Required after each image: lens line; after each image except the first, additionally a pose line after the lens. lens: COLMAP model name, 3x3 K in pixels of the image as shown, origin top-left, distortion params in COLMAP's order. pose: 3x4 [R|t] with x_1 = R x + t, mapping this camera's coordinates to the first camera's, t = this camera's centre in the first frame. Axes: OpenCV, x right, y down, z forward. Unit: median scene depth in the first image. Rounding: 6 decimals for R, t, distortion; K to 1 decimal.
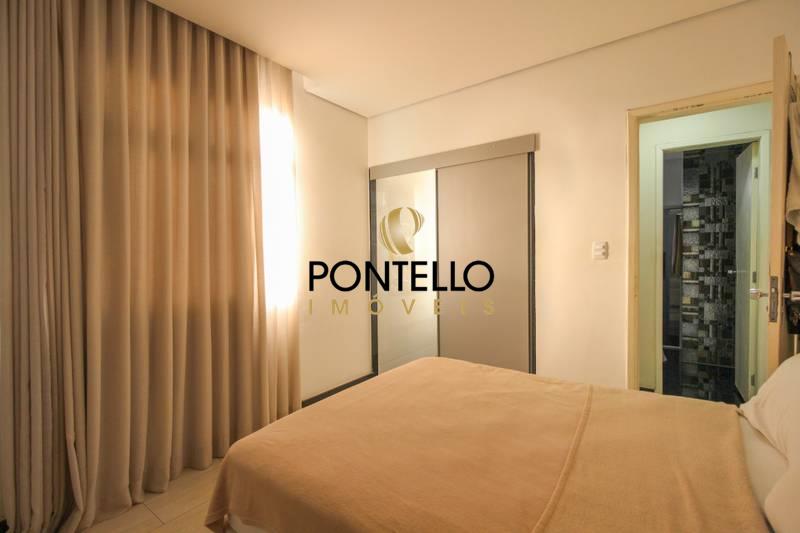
lens RADIAL K [[366.6, 0, 400.0], [0, 366.6, 266.5], [0, 0, 1]] dist [-0.002854, -0.001189]
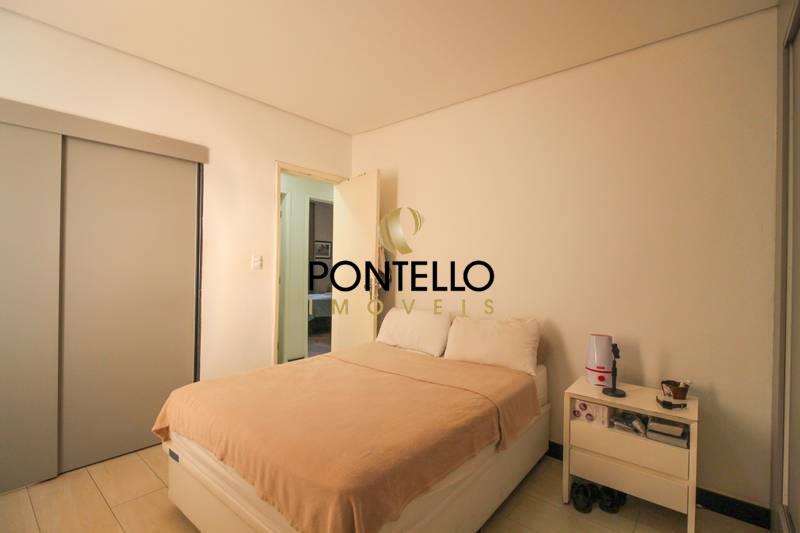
lens RADIAL K [[366.6, 0, 400.0], [0, 366.6, 266.5], [0, 0, 1]] dist [-0.002854, -0.001189]
pose [[0.092129, 0.006400, 0.995726, -0.660272], [-0.000016, 0.999979, -0.006426, -0.020911], [-0.995747, 0.000576, 0.092127, 0.390560]]
